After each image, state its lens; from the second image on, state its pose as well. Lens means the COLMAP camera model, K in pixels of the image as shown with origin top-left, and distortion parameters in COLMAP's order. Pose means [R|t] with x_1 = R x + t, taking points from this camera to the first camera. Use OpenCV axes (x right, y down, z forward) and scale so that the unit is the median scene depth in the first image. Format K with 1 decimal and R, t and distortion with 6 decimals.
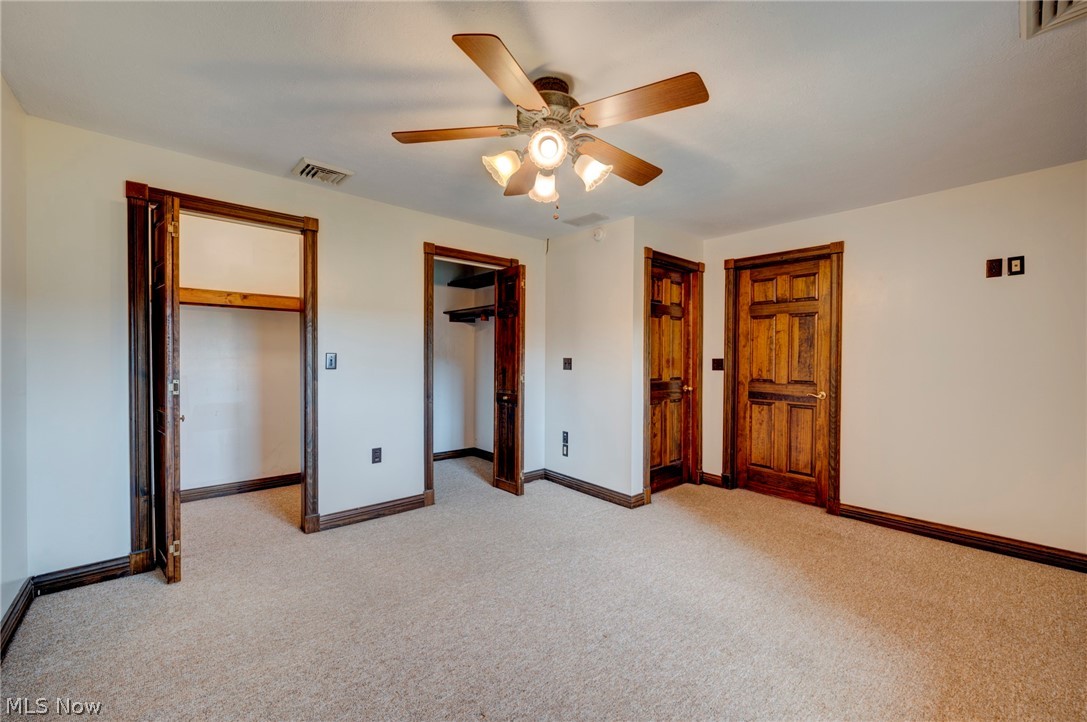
lens RADIAL K [[430.4, 0, 529.8], [0, 430.4, 358.0], [0, 0, 1]] dist [-0.001586, -0.000101]
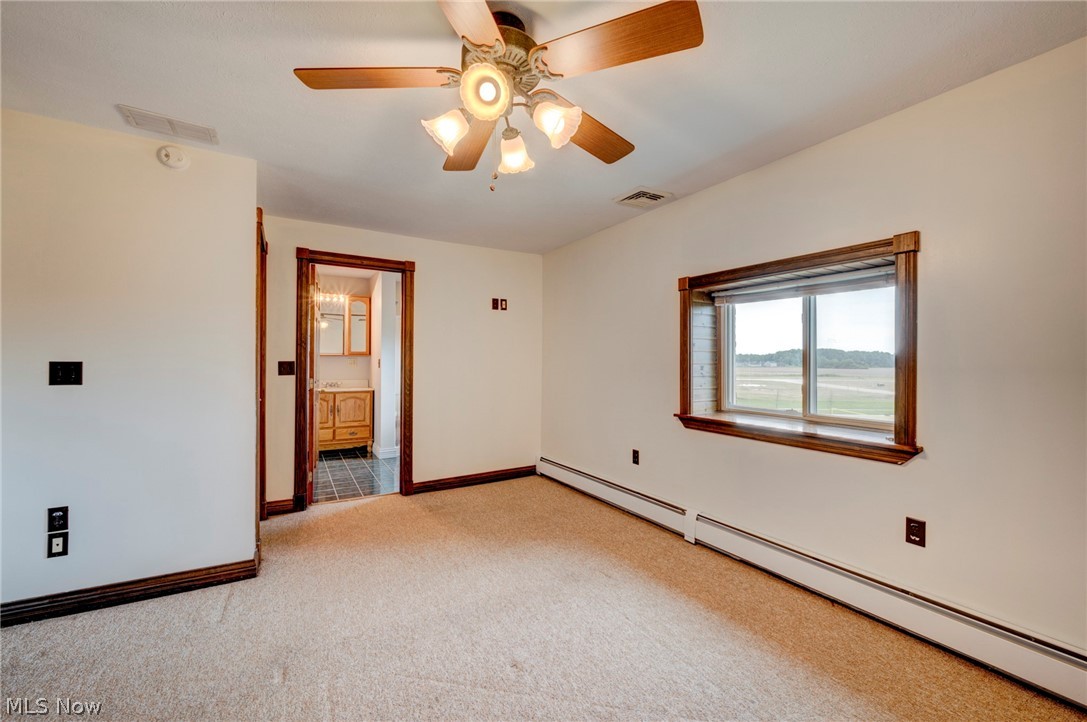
lens RADIAL K [[443.1, 0, 548.5], [0, 443.1, 357.4], [0, 0, 1]] dist [0.000020, -0.000061]
pose [[0.163946, 0.004237, 0.986460, -0.416791], [0.001665, 0.999988, -0.004572, -0.001959], [-0.986468, 0.002392, 0.163937, 0.432236]]
